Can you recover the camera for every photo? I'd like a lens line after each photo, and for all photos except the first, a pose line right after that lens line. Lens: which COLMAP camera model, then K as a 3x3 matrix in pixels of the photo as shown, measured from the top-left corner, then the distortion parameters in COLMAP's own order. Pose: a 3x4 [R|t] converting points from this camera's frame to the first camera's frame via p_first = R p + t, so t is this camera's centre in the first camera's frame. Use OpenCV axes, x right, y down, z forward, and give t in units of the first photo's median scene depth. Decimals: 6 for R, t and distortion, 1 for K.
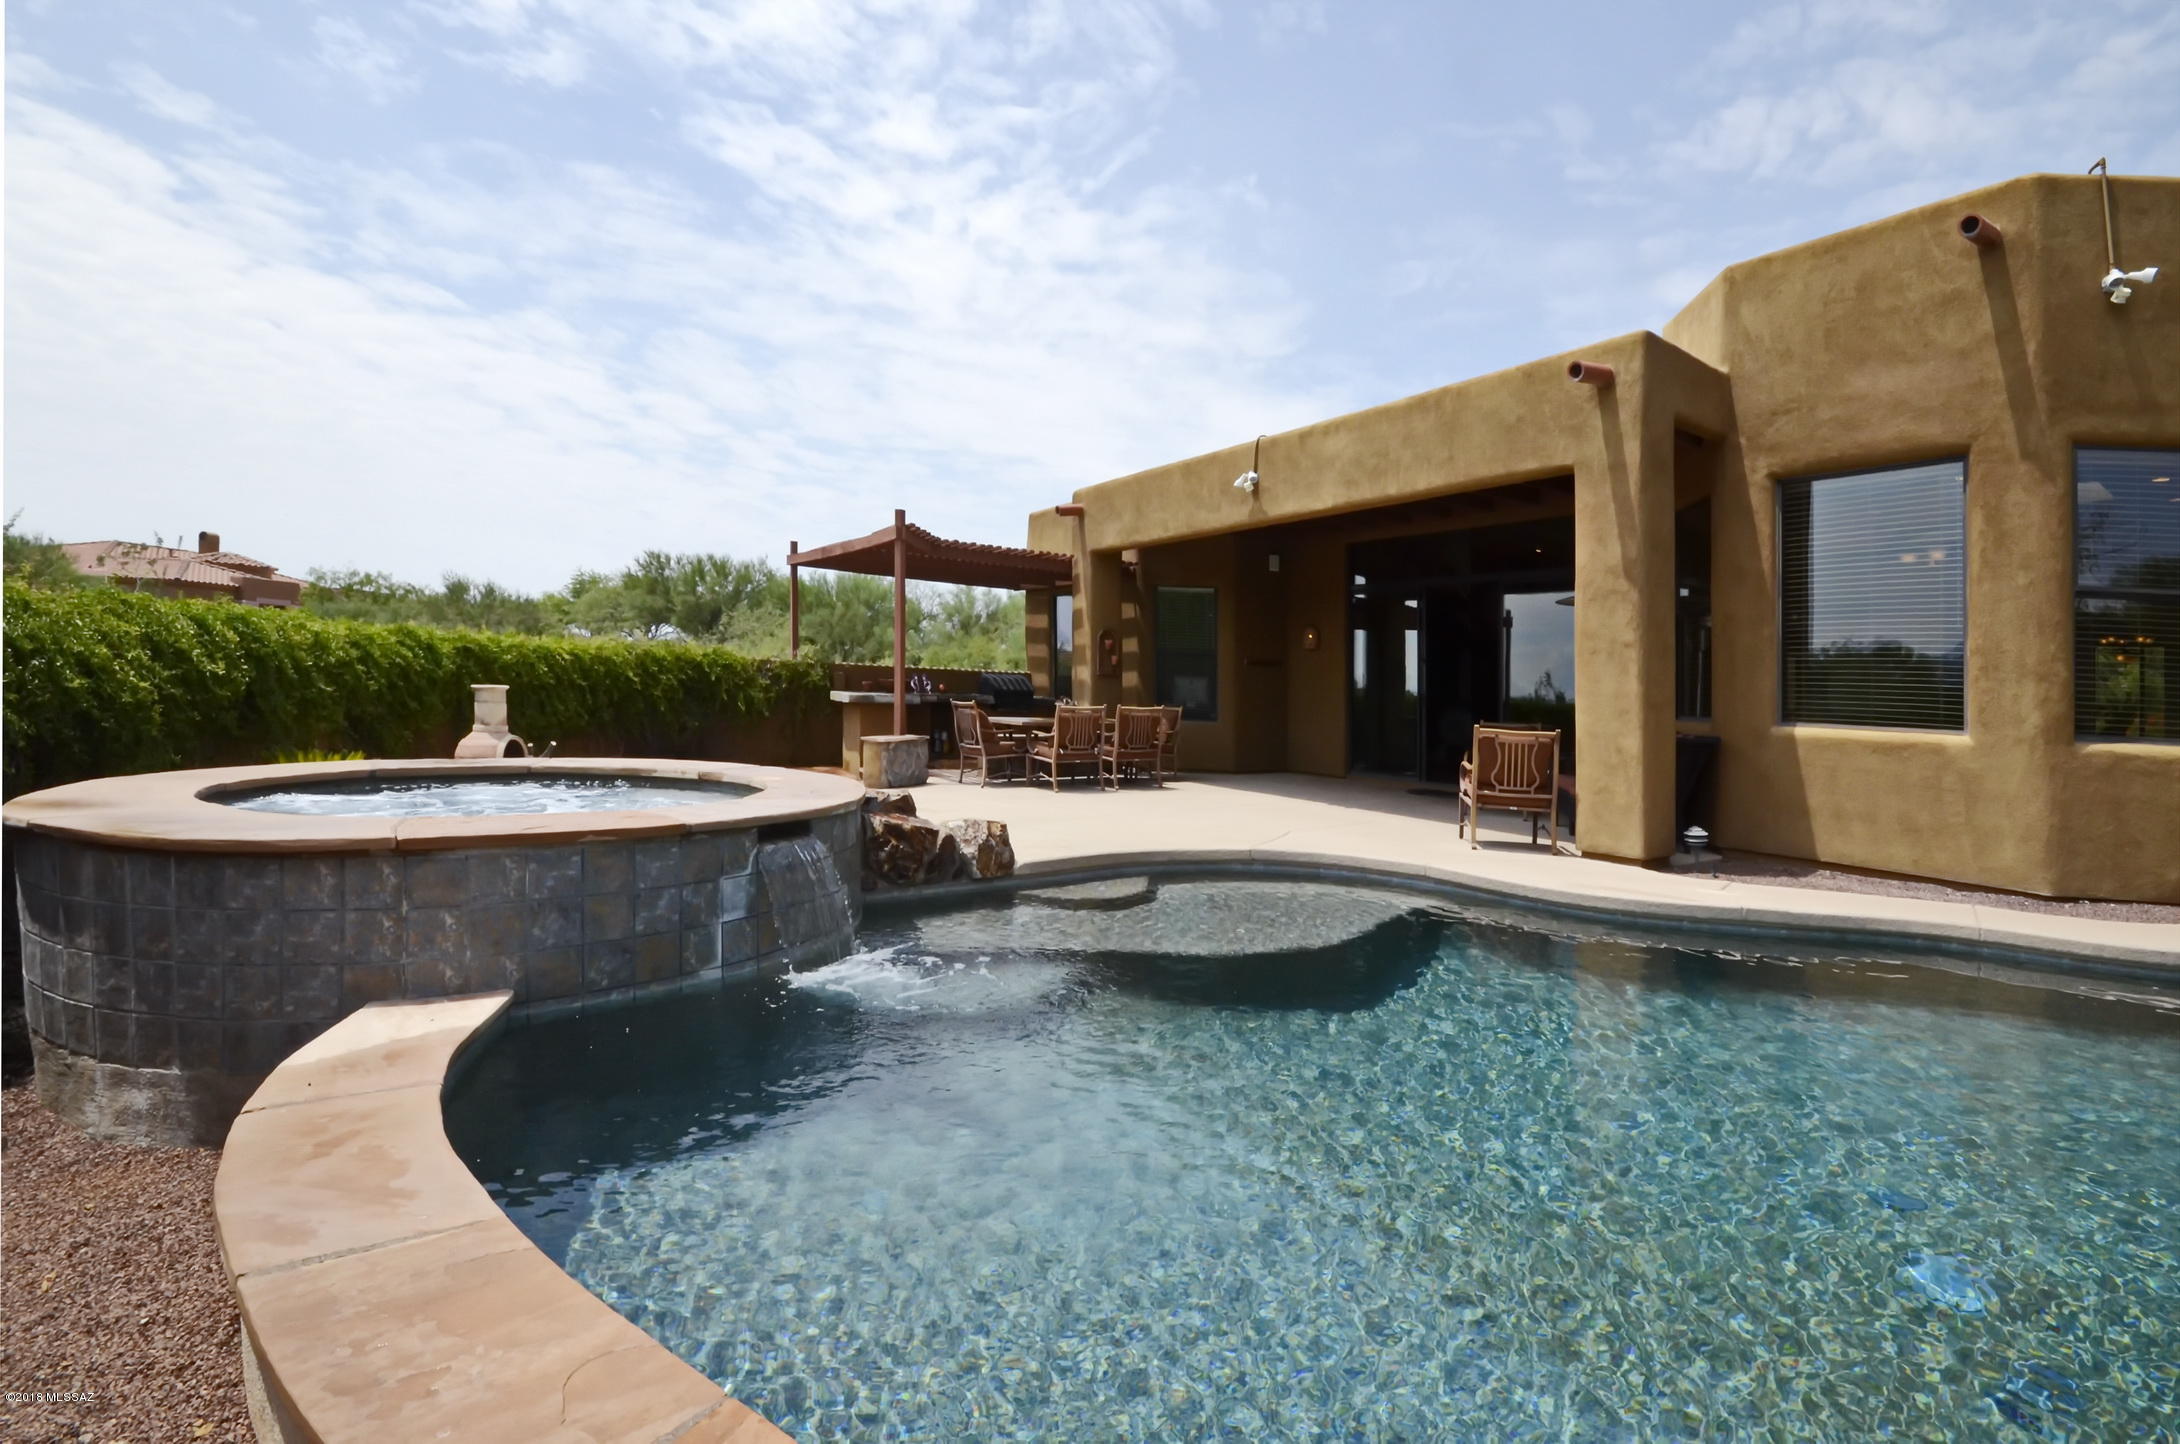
lens RADIAL K [[942.6, 0, 1093.2], [0, 942.6, 693.6], [0, 0, 1]] dist [-0.001962, -0.000007]
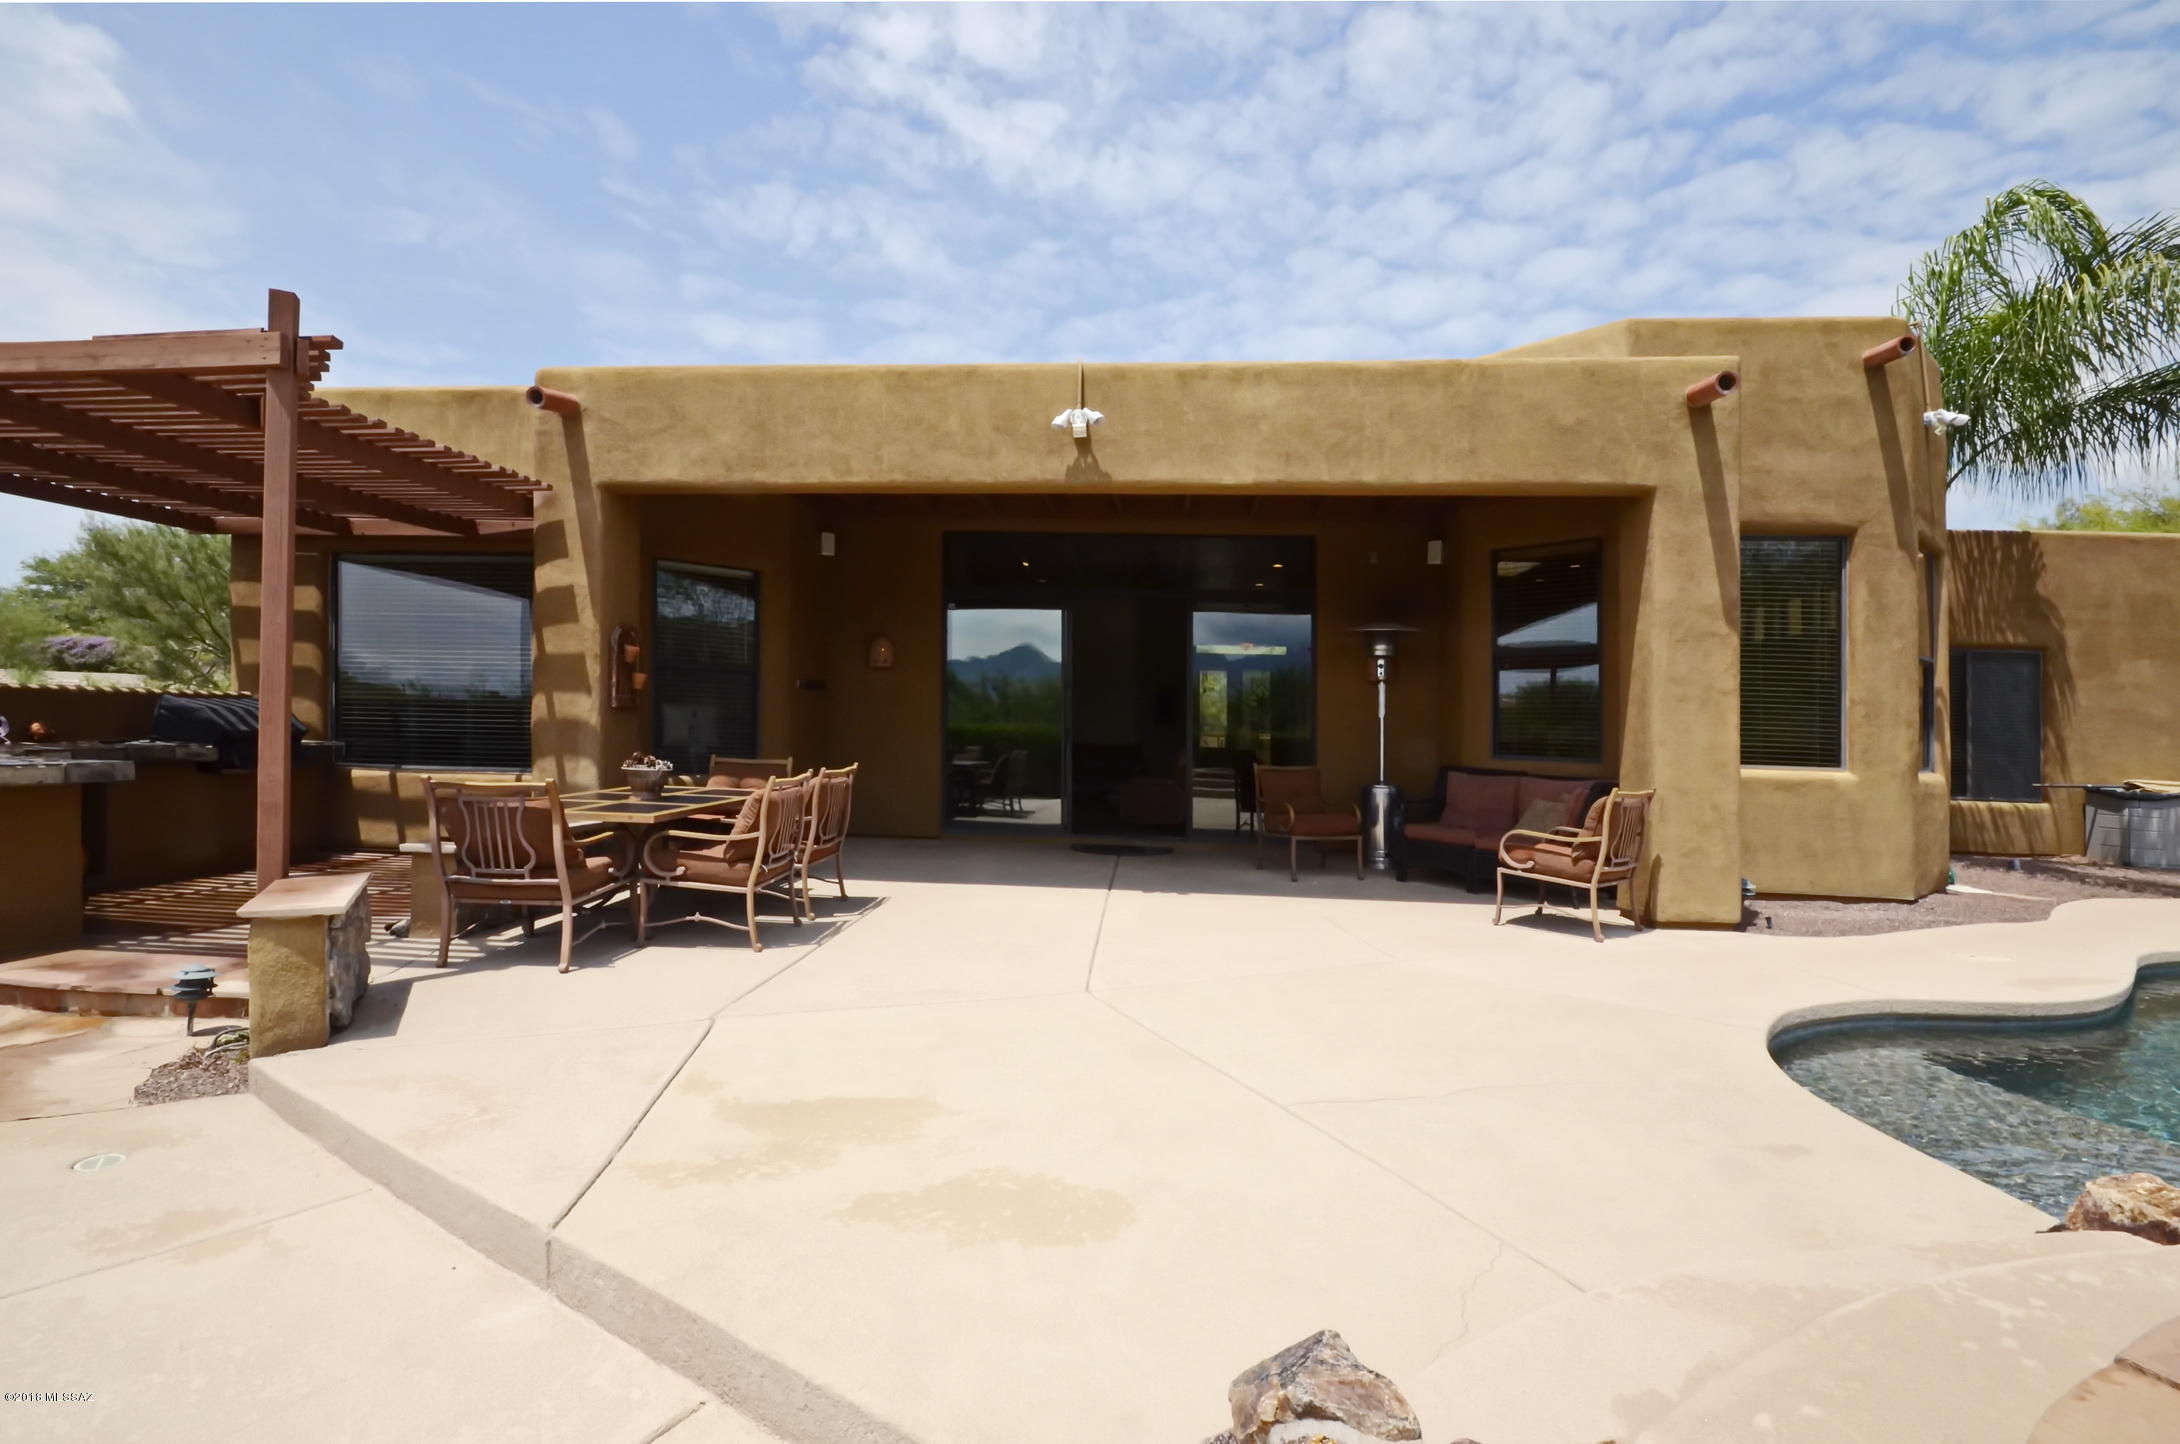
lens RADIAL K [[942.6, 0, 1093.2], [0, 942.6, 693.6], [0, 0, 1]] dist [-0.001962, -0.000007]
pose [[0.623194, -0.002379, 0.782064, -0.539316], [0.006126, 0.999980, -0.001839, -0.052697], [-0.782043, 0.005937, 0.623196, 0.904240]]
